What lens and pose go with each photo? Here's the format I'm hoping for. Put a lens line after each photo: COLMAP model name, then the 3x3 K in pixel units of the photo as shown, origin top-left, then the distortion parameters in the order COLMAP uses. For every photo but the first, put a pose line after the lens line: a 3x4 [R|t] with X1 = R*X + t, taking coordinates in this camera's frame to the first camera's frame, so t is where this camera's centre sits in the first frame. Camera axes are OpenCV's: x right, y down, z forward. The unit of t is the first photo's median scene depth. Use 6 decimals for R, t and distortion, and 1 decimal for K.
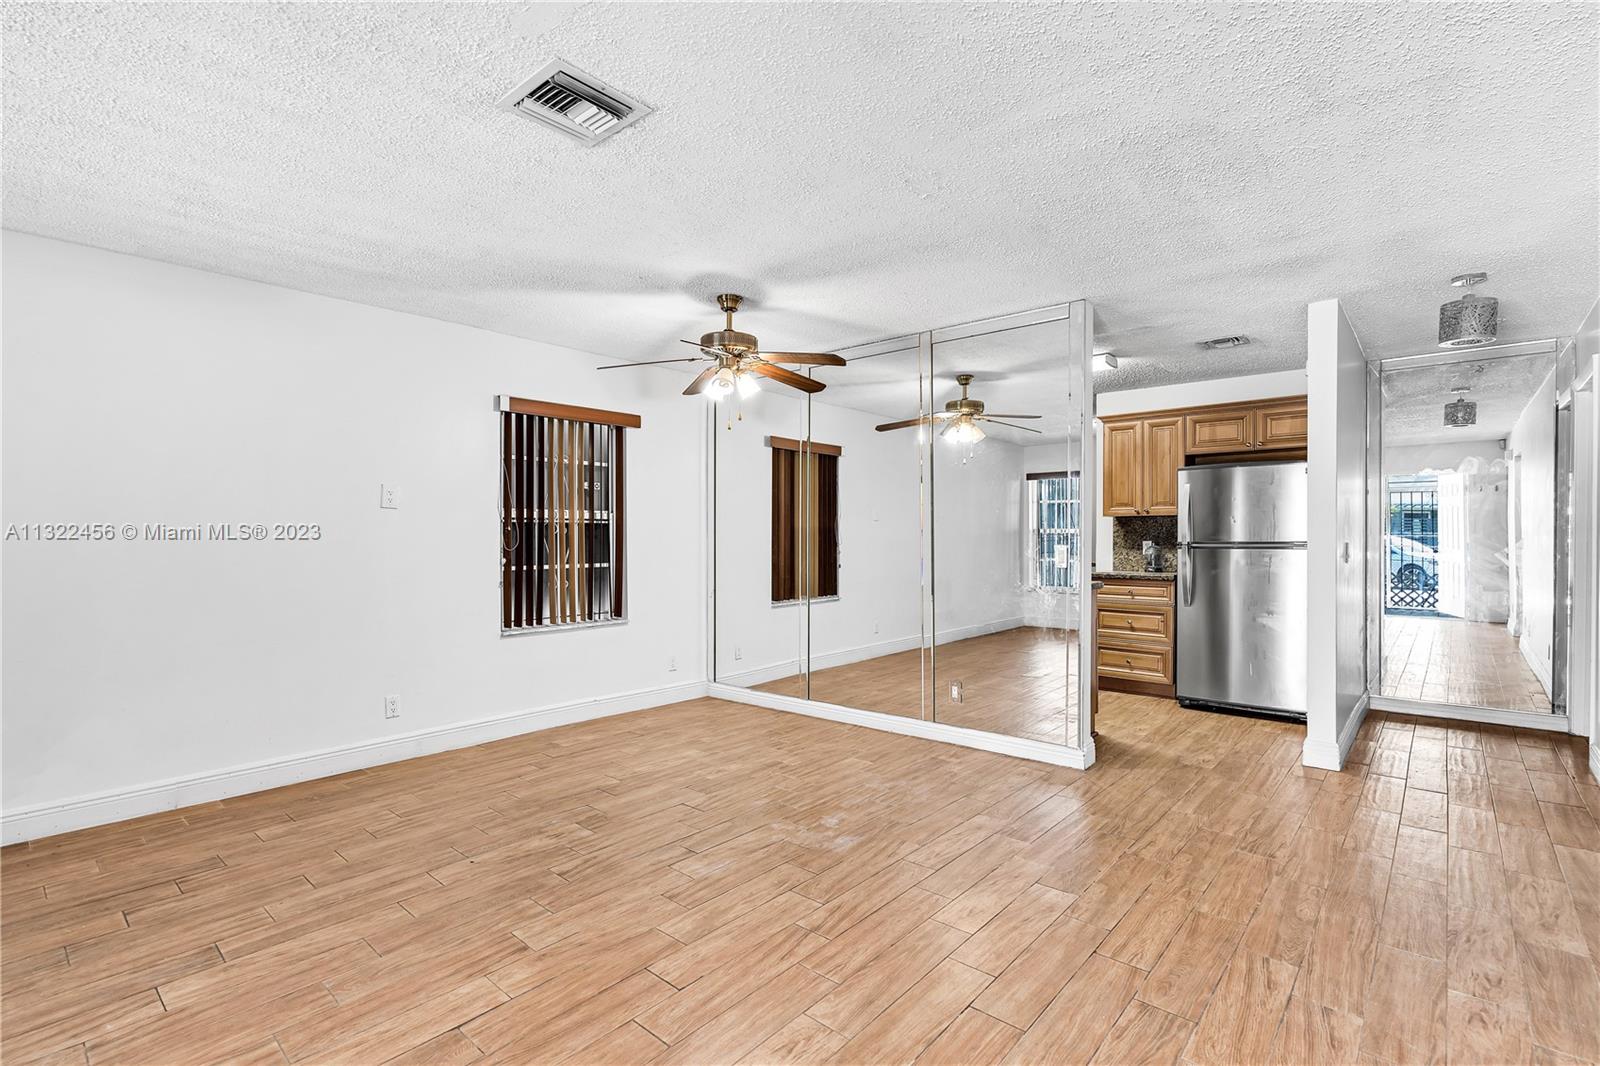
lens RADIAL K [[744.3, 0, 796.6], [0, 744.3, 539.8], [0, 0, 1]] dist [0.000179, 0.000935]
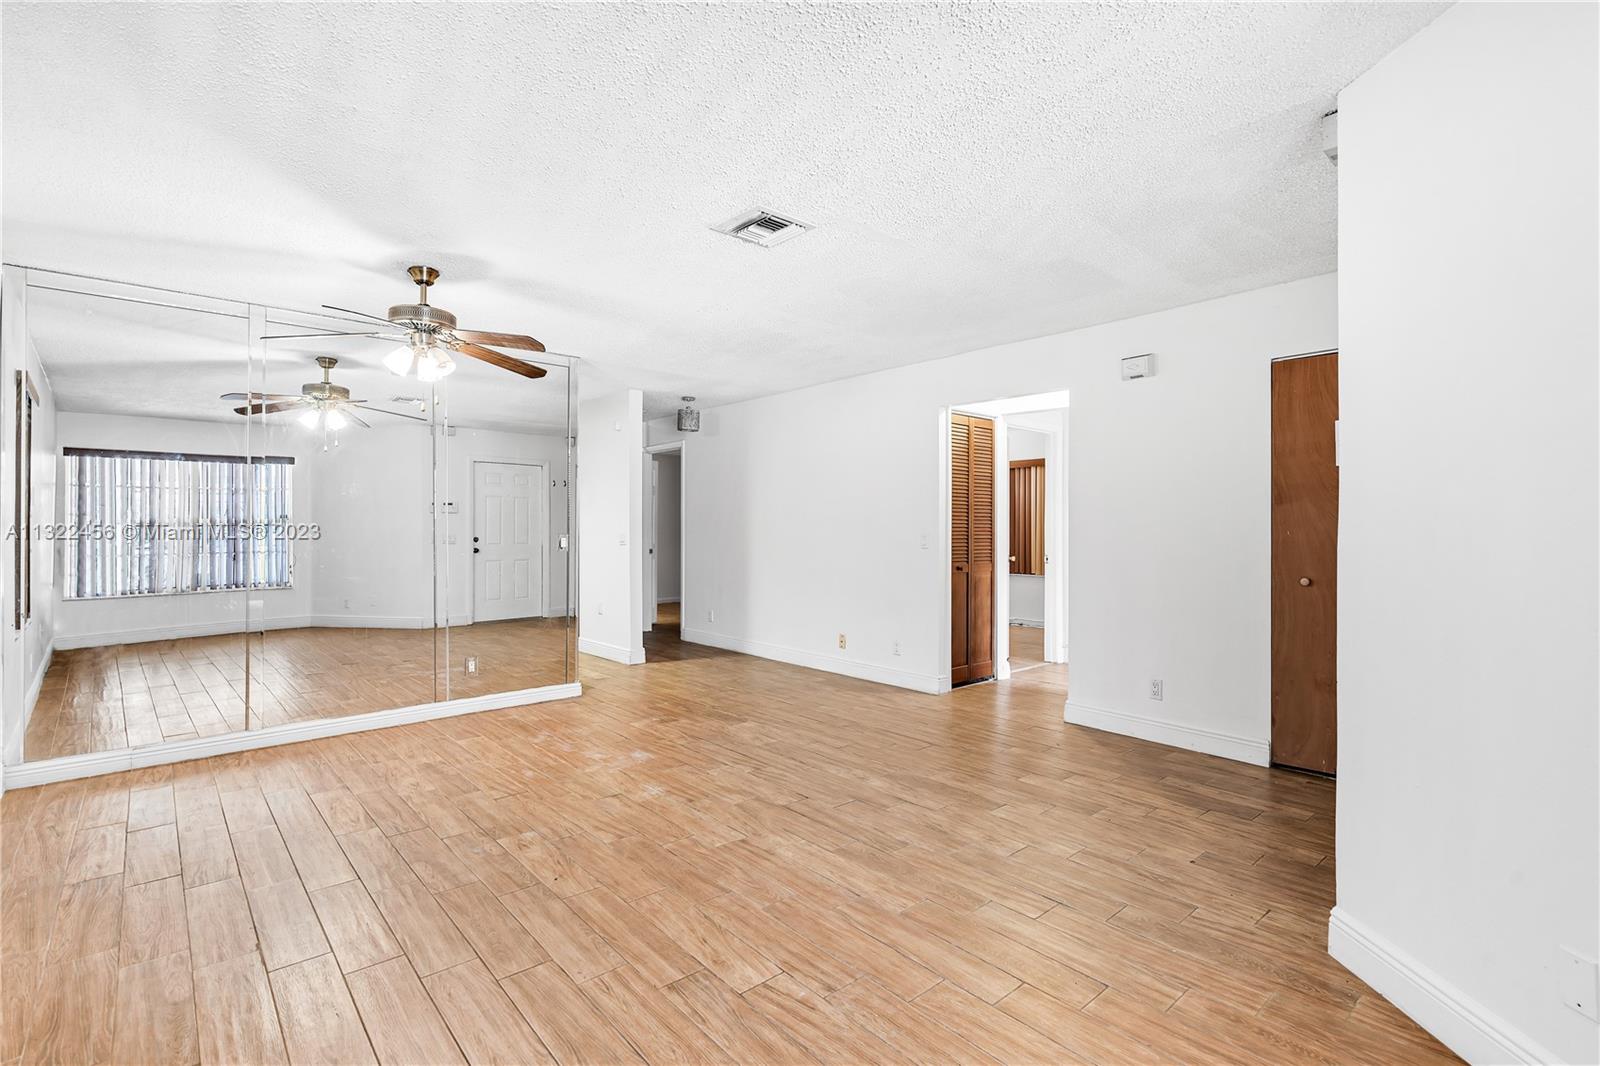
lens RADIAL K [[744.3, 0, 797.1], [0, 744.3, 527.1], [0, 0, 1]] dist [0.000179, 0.000935]
pose [[0.129593, 0.002600, 0.991564, -1.230850], [0.005923, 0.999977, -0.003396, 0.002274], [-0.991550, 0.006313, 0.129575, 0.545721]]
